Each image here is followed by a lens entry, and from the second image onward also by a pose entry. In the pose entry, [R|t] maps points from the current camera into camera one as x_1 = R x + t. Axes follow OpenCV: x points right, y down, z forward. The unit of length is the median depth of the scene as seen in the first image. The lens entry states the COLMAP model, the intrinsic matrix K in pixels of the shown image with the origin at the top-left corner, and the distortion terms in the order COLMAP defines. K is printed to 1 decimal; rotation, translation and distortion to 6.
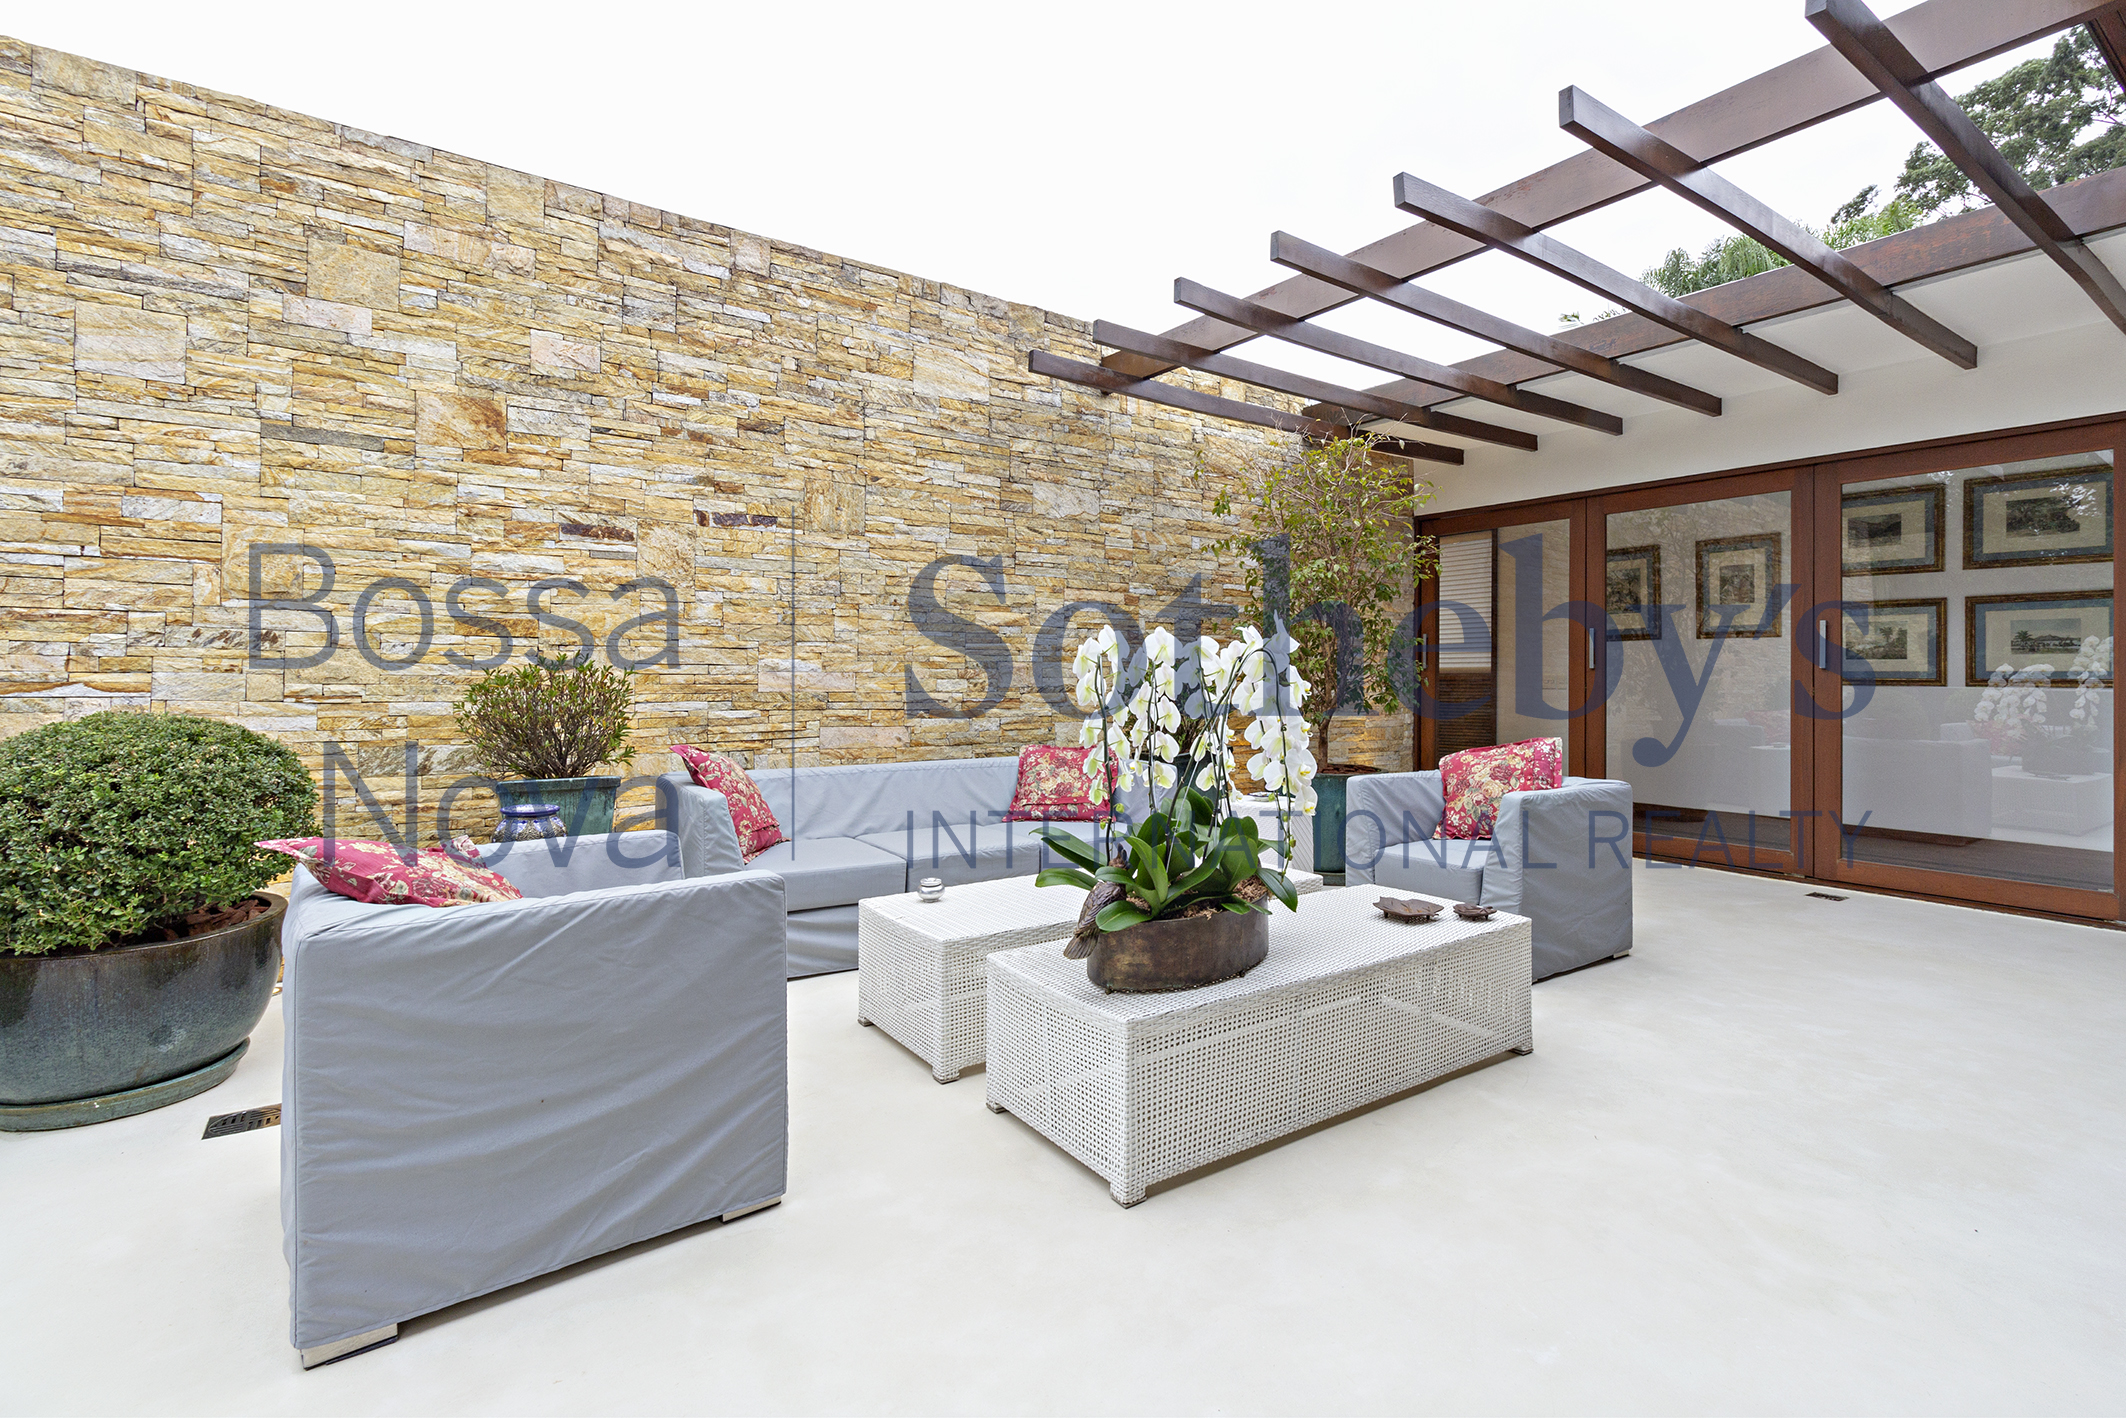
lens RADIAL K [[983.6, 0, 1065.3], [0, 983.6, 694.8], [0, 0, 1]] dist [0.004712, 0.000116]
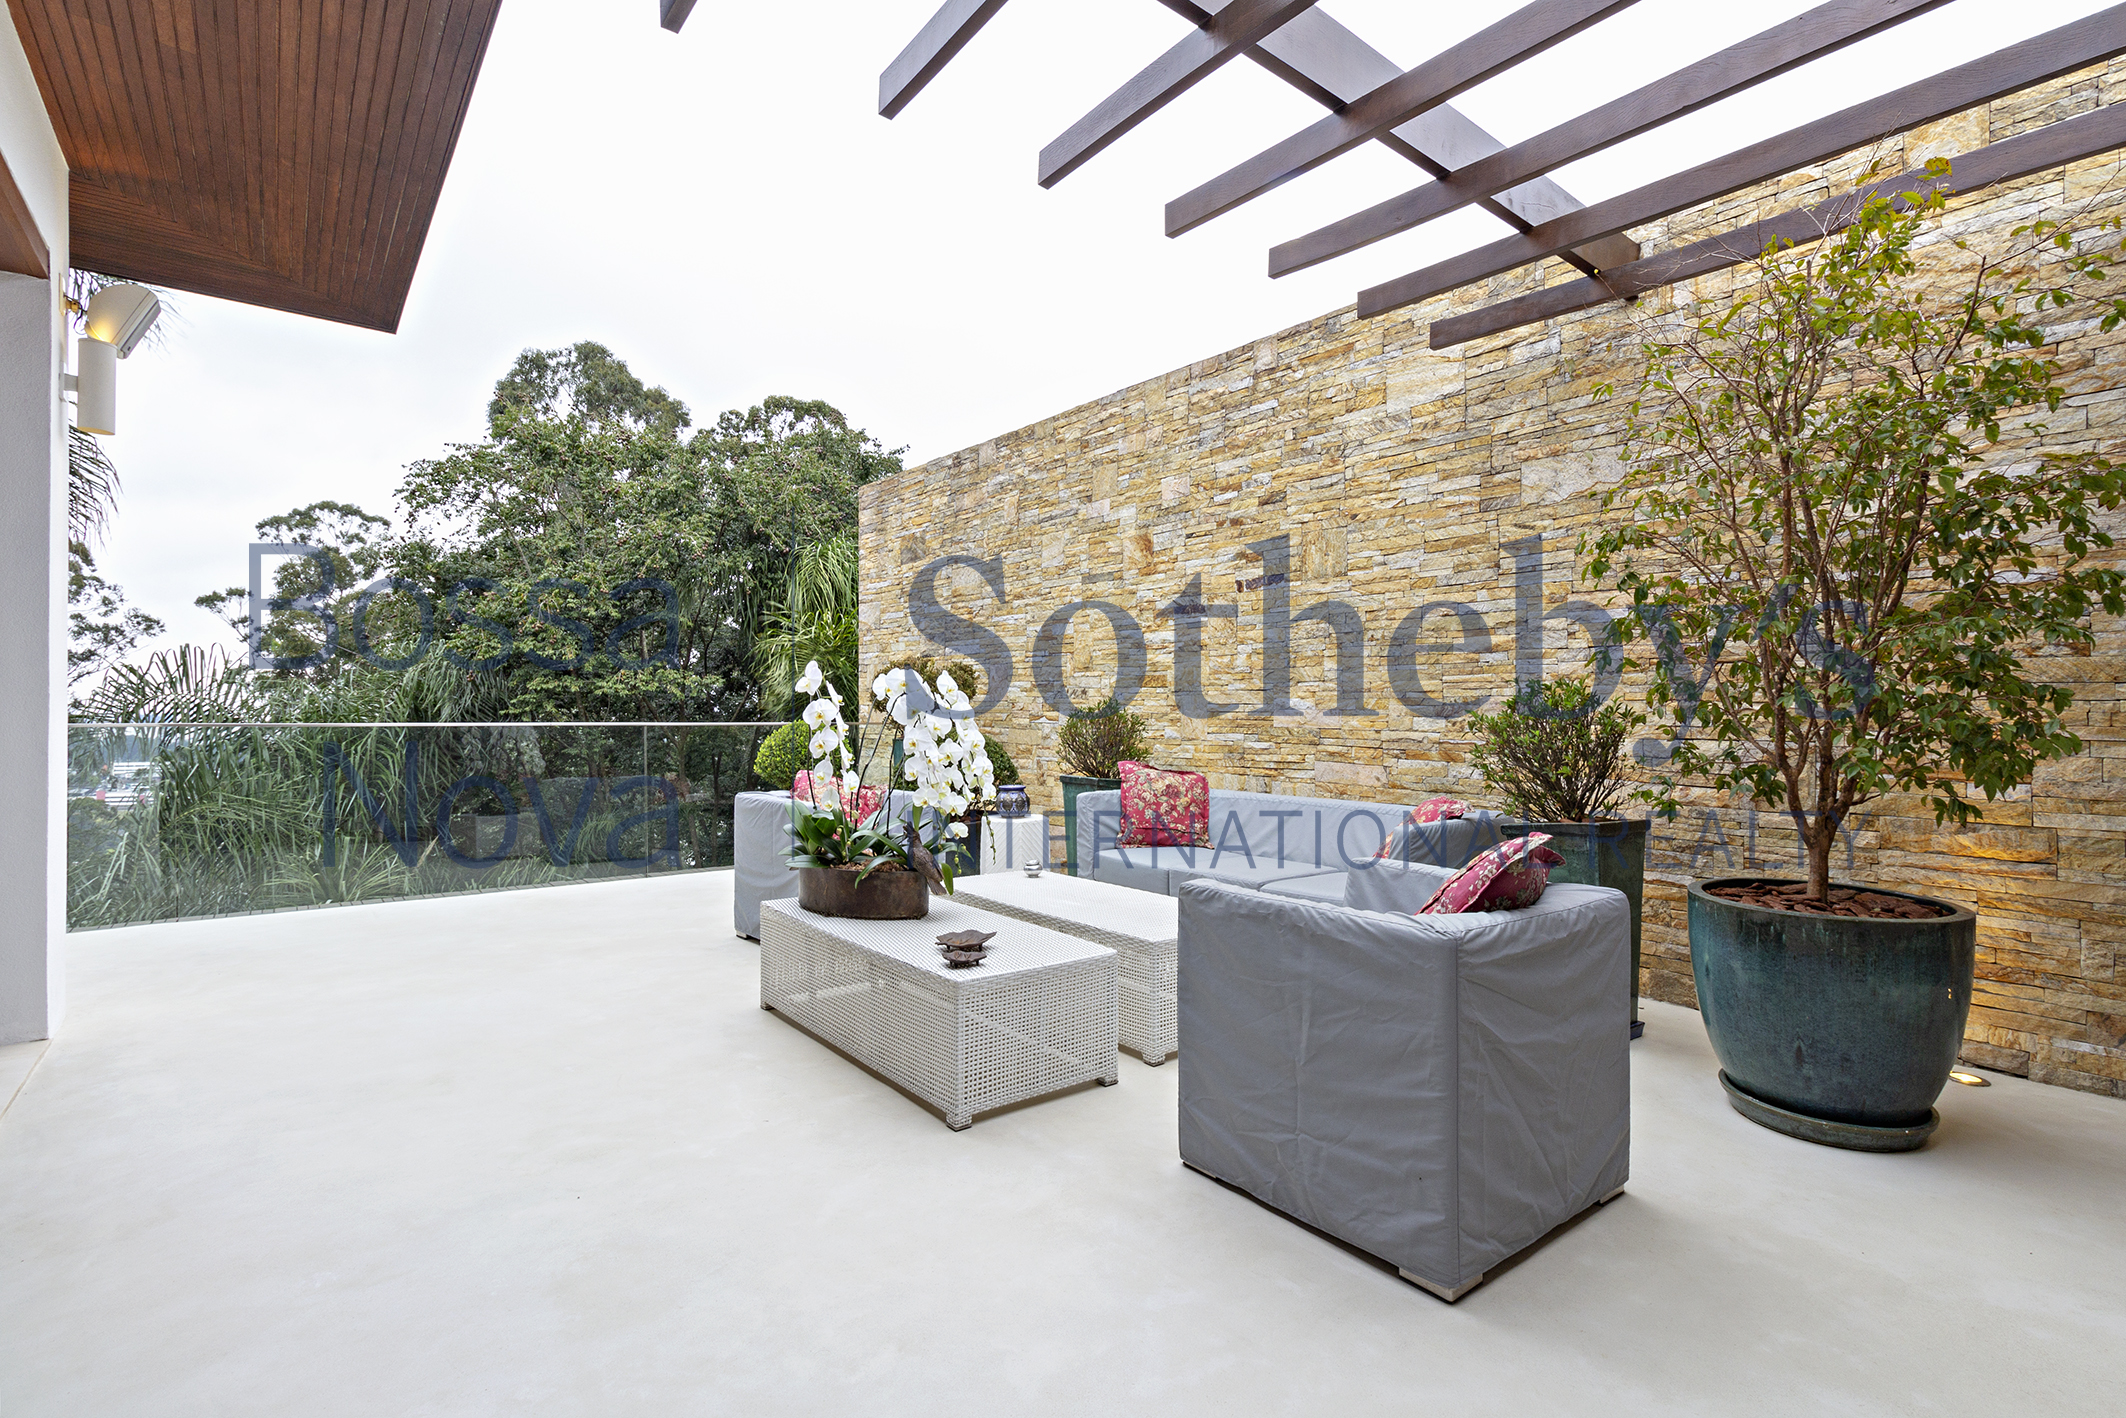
lens RADIAL K [[983.6, 0, 1070.5], [0, 983.6, 708.7], [0, 0, 1]] dist [0.004712, 0.000116]
pose [[0.078241, 0.004290, -0.996925, 0.810474], [-0.005613, 0.999977, 0.003863, -0.027107], [0.996919, 0.005294, 0.078263, 0.657479]]
